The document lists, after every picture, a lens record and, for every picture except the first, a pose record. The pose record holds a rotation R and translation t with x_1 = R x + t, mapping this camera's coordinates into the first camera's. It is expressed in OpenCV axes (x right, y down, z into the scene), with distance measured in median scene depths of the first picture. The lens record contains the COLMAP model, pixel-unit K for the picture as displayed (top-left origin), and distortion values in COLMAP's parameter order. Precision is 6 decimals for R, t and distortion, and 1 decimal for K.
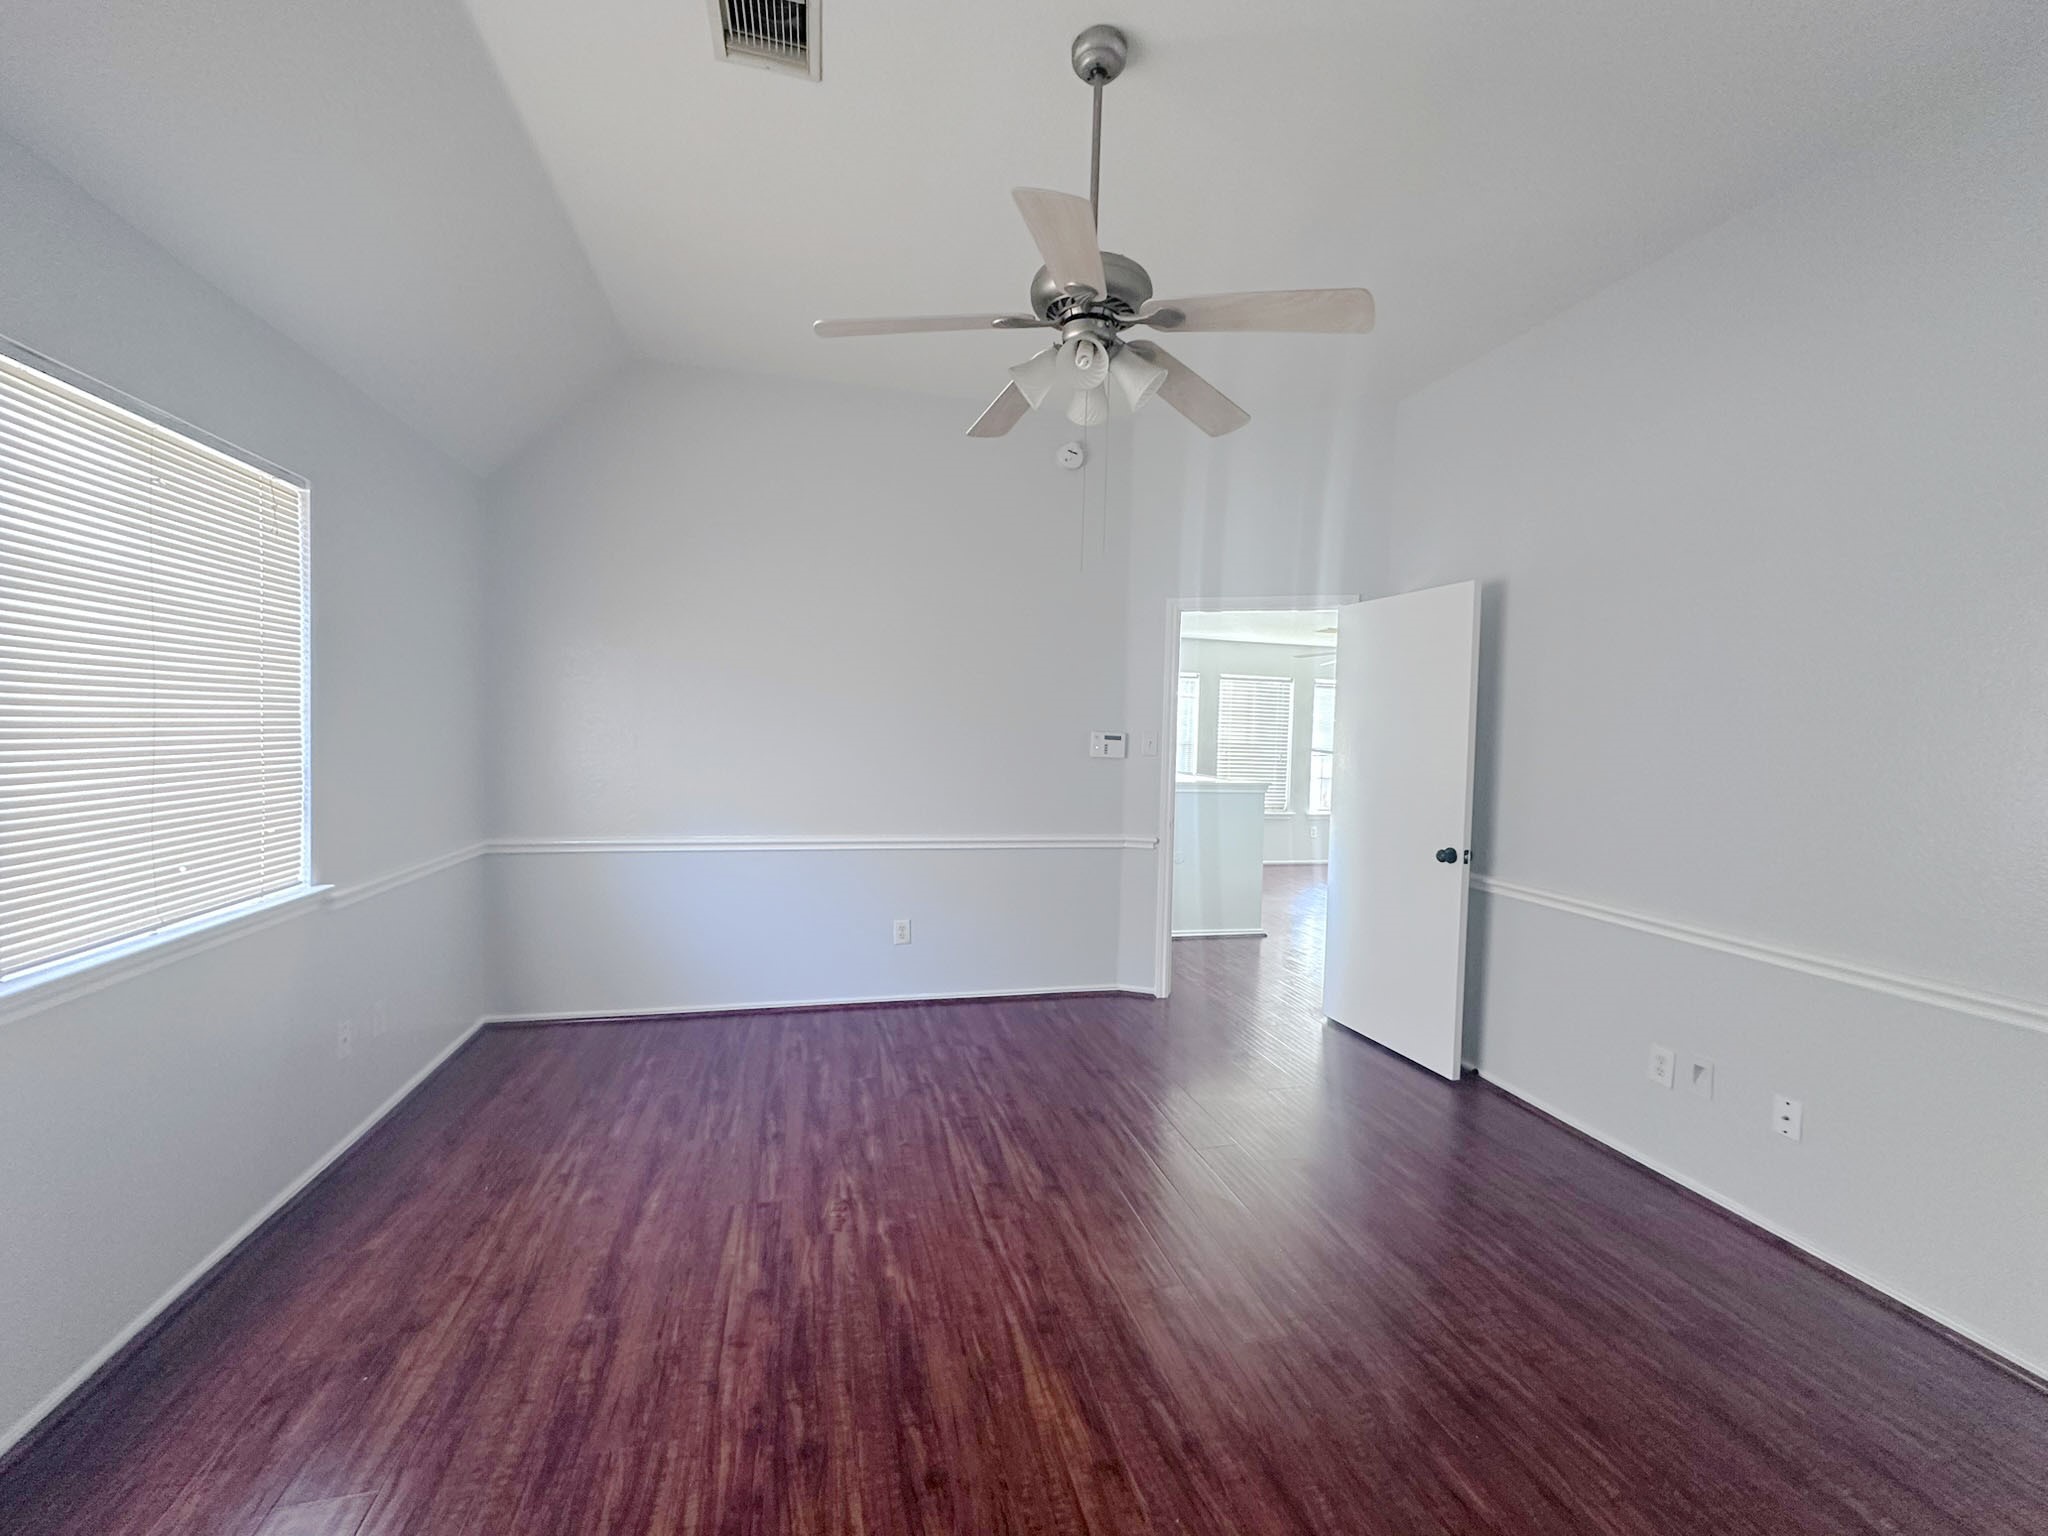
lens RADIAL K [[805.4, 0, 1026.4], [0, 805.4, 769.4], [0, 0, 1]] dist [0.001767, 0.000112]
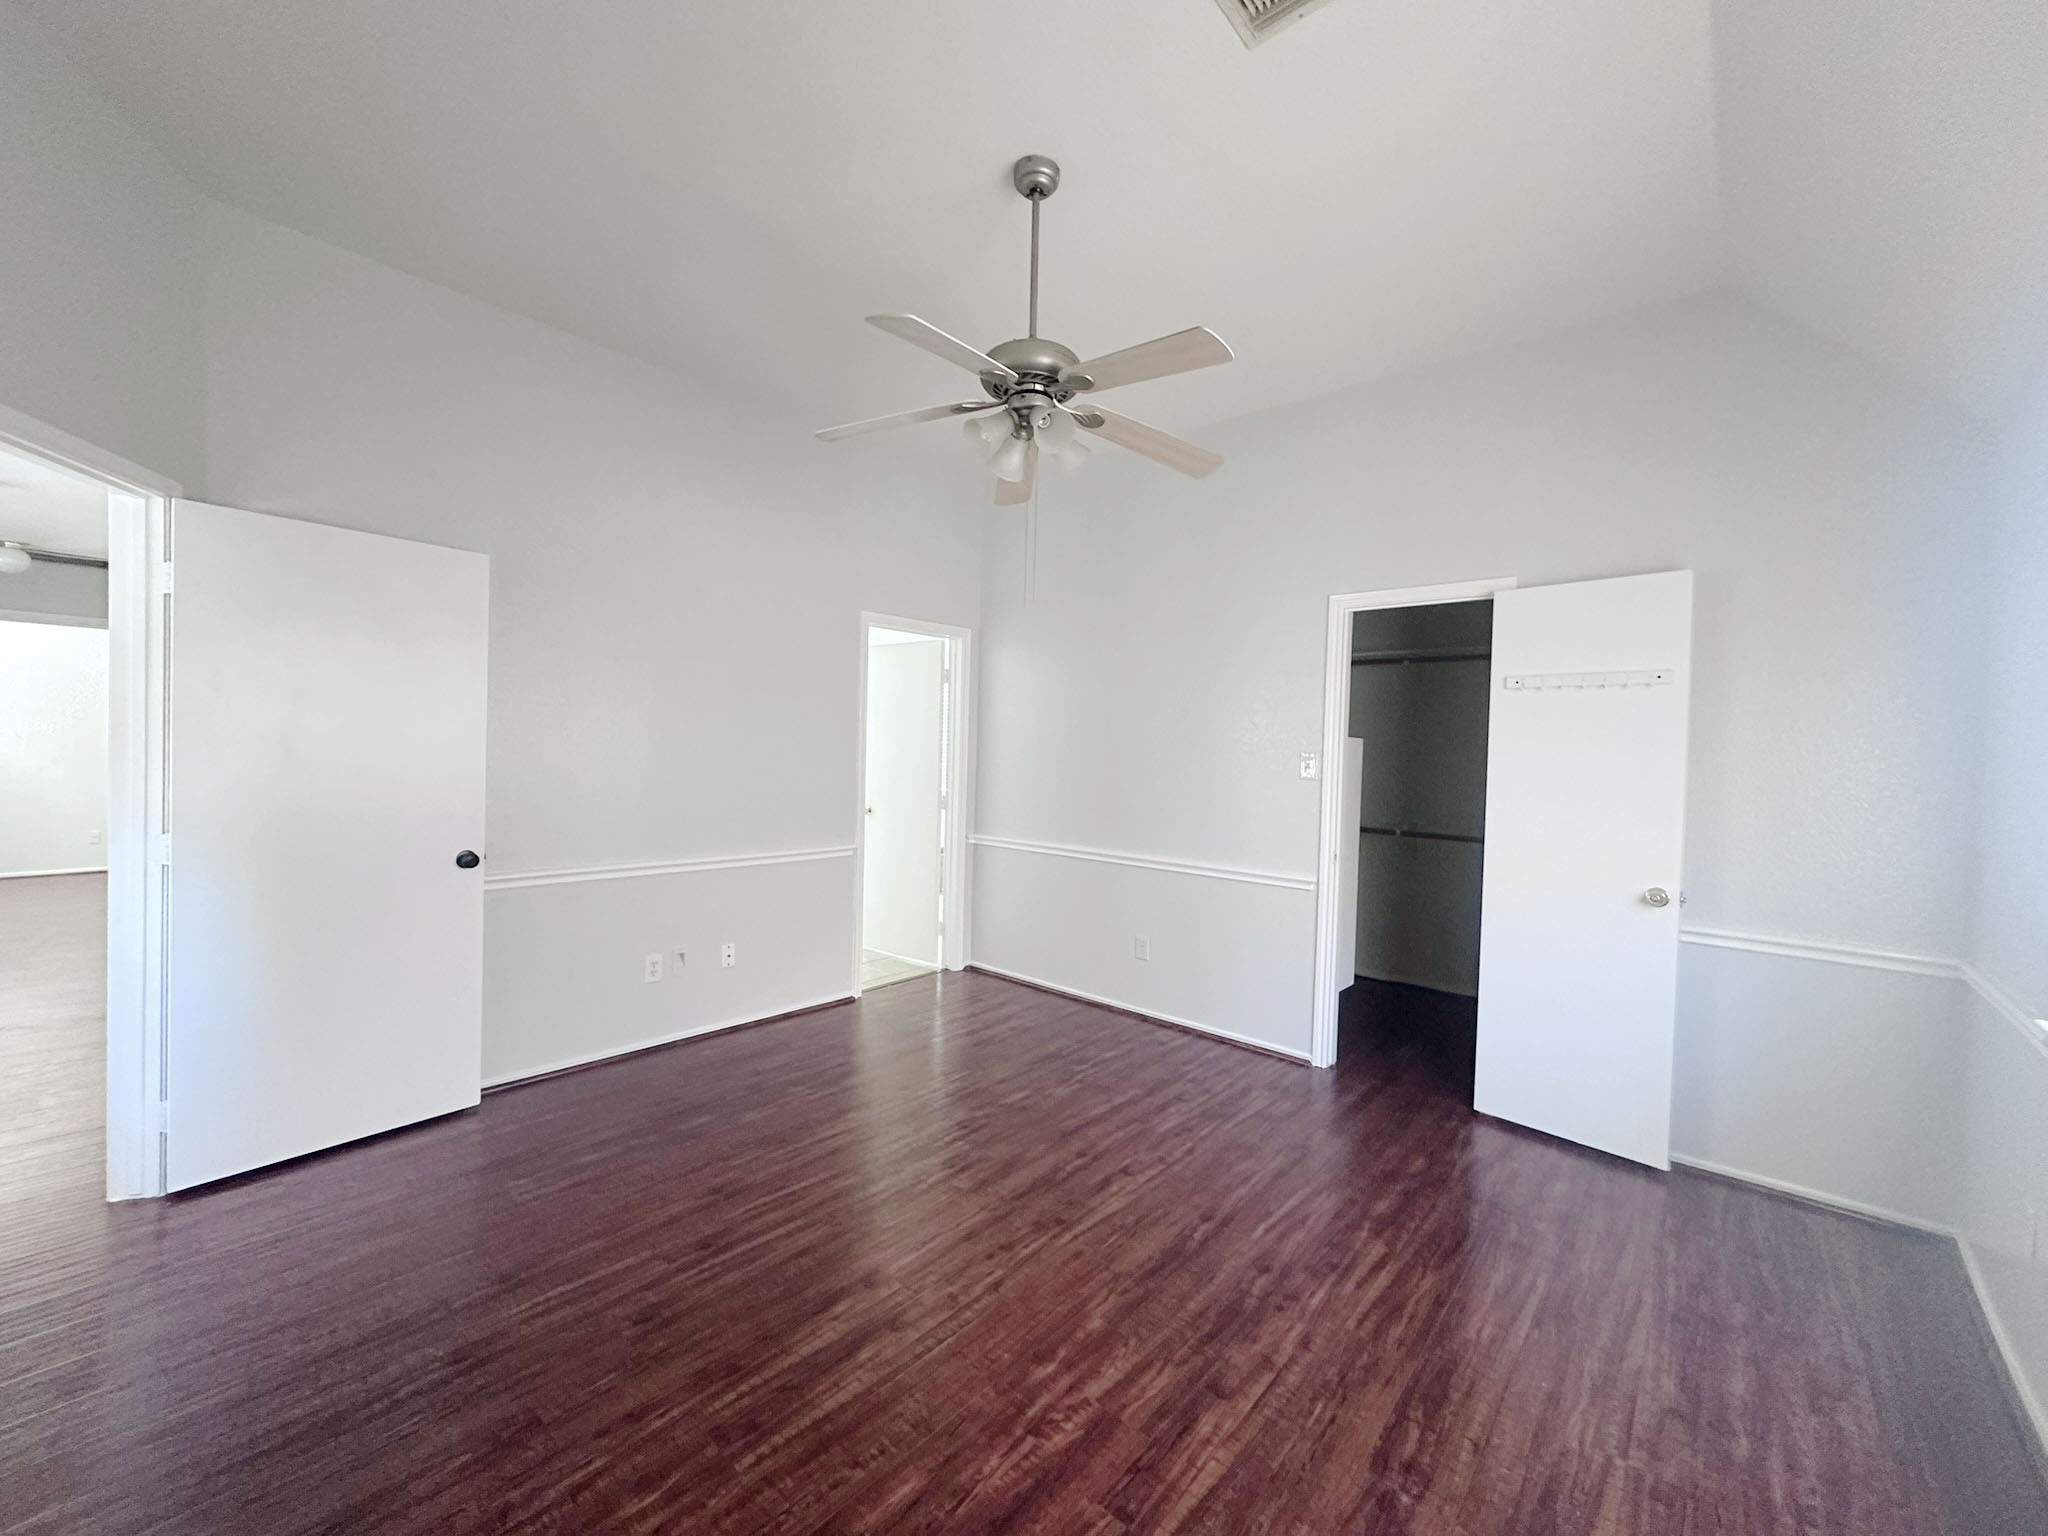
lens RADIAL K [[805.4, 0, 1021.6], [0, 805.4, 765.6], [0, 0, 1]] dist [0.001767, 0.000112]
pose [[-0.548929, -0.057821, 0.833867, -0.869935], [0.000326, 0.997590, 0.069388, -0.090050], [-0.835869, 0.038361, -0.547587, 1.569337]]
